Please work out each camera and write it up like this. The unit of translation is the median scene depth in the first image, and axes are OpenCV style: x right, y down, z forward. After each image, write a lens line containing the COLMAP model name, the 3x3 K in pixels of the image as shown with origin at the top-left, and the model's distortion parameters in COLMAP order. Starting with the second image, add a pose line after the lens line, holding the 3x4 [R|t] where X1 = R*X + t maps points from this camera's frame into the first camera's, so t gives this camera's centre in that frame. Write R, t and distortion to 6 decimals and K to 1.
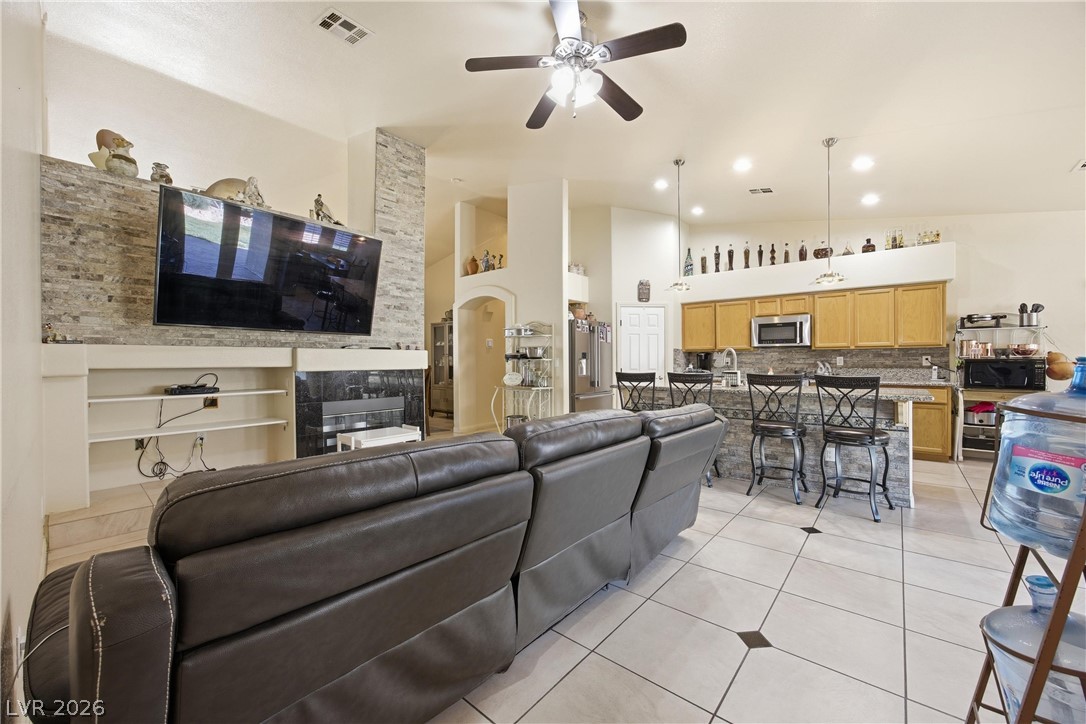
lens RADIAL K [[421.1, 0, 540.8], [0, 421.1, 364.3], [0, 0, 1]] dist [-0.022513, 0.005645]
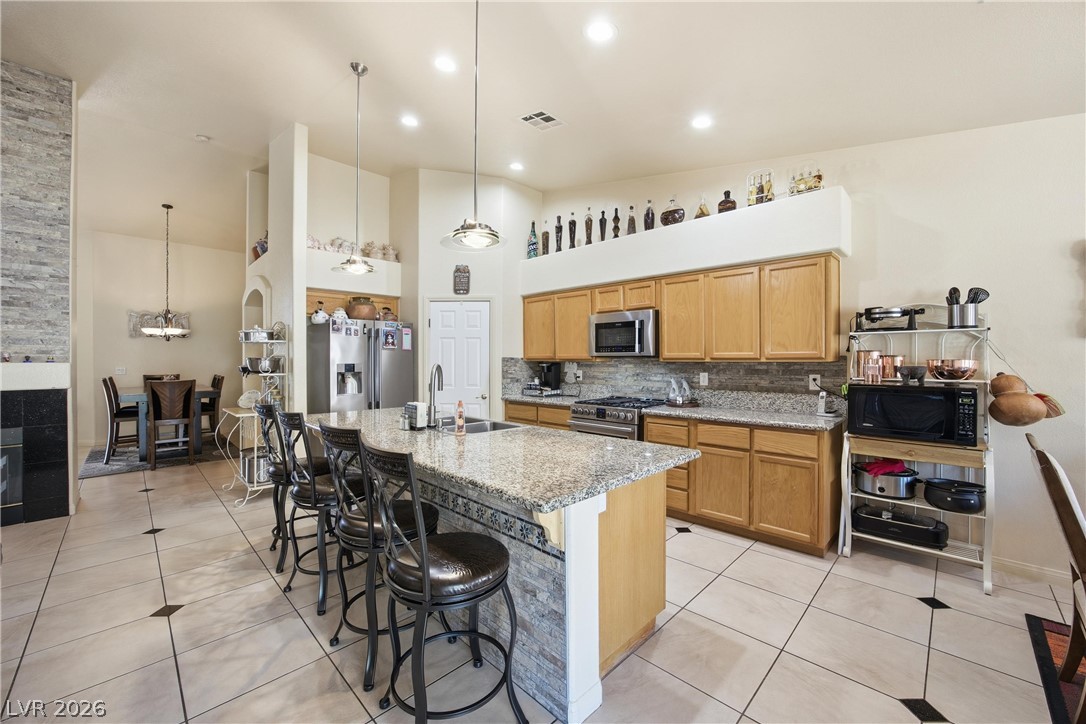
lens RADIAL K [[421.1, 0, 543.5], [0, 421.1, 363.6], [0, 0, 1]] dist [-0.022513, 0.005645]
pose [[0.997612, 0.004832, -0.068898, 0.606436], [-0.004680, 0.999986, 0.002358, -0.038725], [0.068908, -0.002029, 0.997621, 0.368507]]
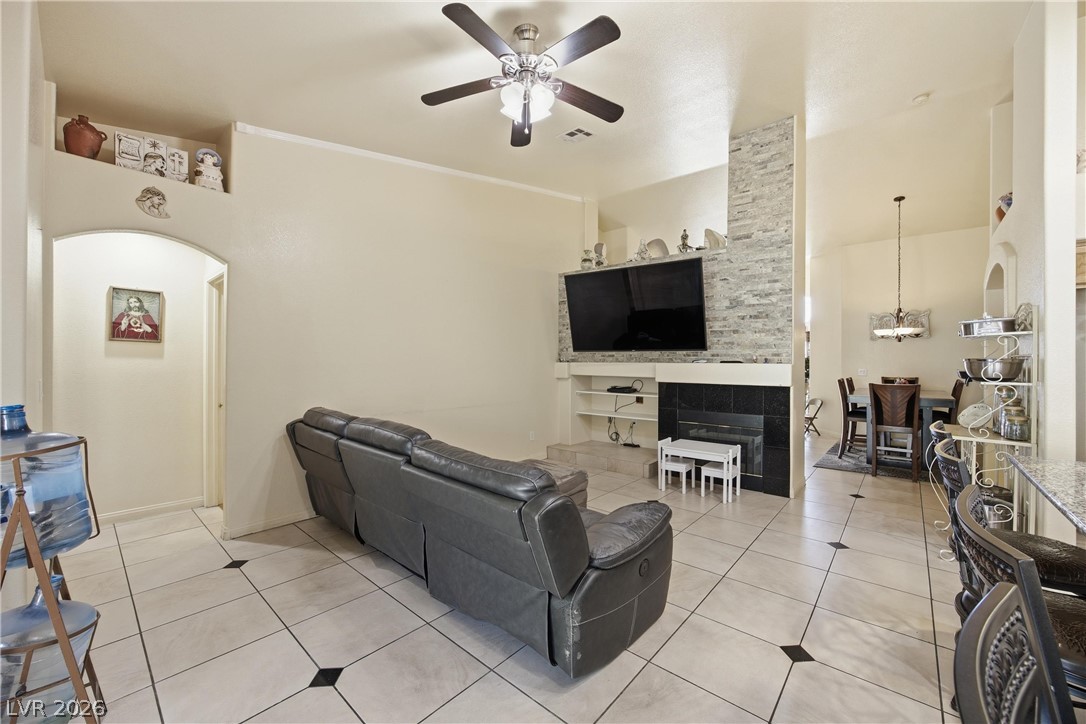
lens RADIAL K [[421.1, 0, 554.3], [0, 421.1, 358.5], [0, 0, 1]] dist [-0.022513, 0.005645]
pose [[0.011236, -0.001704, -0.999935, 0.552771], [-0.010545, 0.999943, -0.001822, -0.038603], [0.999881, 0.010565, 0.011217, 0.555047]]
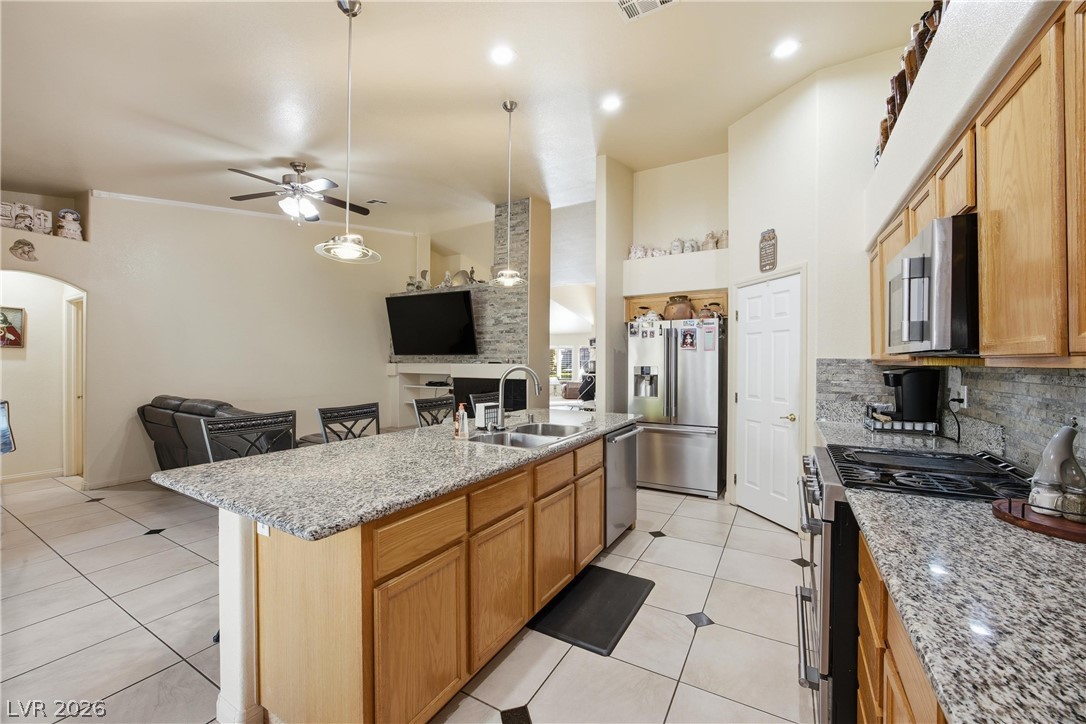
lens RADIAL K [[421.1, 0, 549.3], [0, 421.1, 363.9], [0, 0, 1]] dist [-0.022513, 0.005645]
pose [[0.197247, 0.007093, -0.980328, 0.975721], [-0.010369, 0.999933, 0.005149, -0.041995], [0.980299, 0.009150, 0.197308, 0.860112]]
